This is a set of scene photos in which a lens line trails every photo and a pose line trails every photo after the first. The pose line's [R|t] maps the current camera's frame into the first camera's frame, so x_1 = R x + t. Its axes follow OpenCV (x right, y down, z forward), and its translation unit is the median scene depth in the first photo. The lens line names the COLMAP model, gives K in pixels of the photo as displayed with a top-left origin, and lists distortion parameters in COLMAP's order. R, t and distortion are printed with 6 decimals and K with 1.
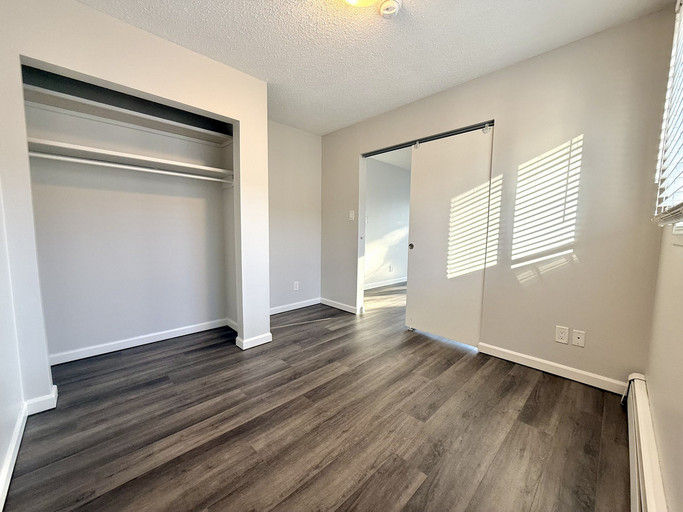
lens RADIAL K [[270.4, 0, 340.9], [0, 270.4, 258.7], [0, 0, 1]] dist [-0.001844, -0.000568]
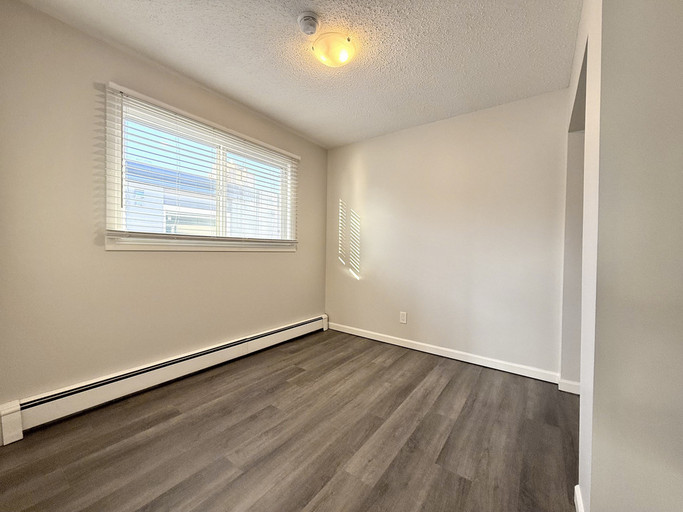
lens RADIAL K [[270.4, 0, 341.8], [0, 270.4, 249.9], [0, 0, 1]] dist [-0.001844, -0.000568]
pose [[-0.985967, -0.027088, -0.164729, 0.167873], [-0.044057, 0.993987, 0.100246, -0.168009], [0.161023, 0.106096, -0.981231, 1.702549]]
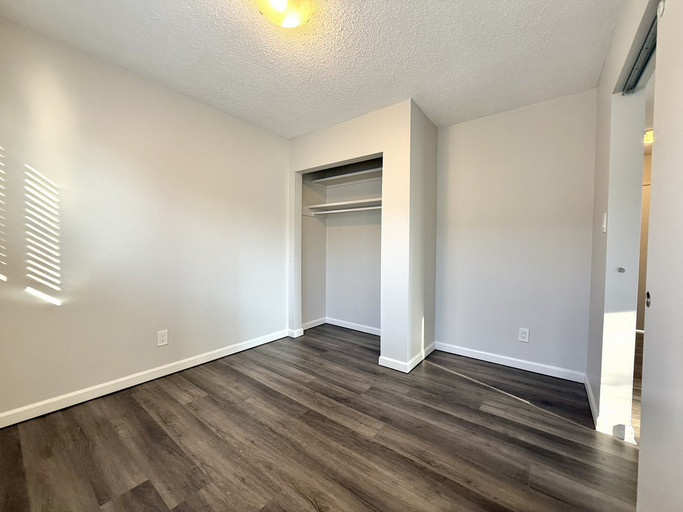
lens RADIAL K [[270.4, 0, 343.3], [0, 270.4, 255.8], [0, 0, 1]] dist [-0.001844, -0.000568]
pose [[0.145444, 0.020185, -0.989161, 0.810488], [-0.112741, 0.993618, 0.003699, -0.086095], [0.982922, 0.110981, 0.146792, 0.835475]]
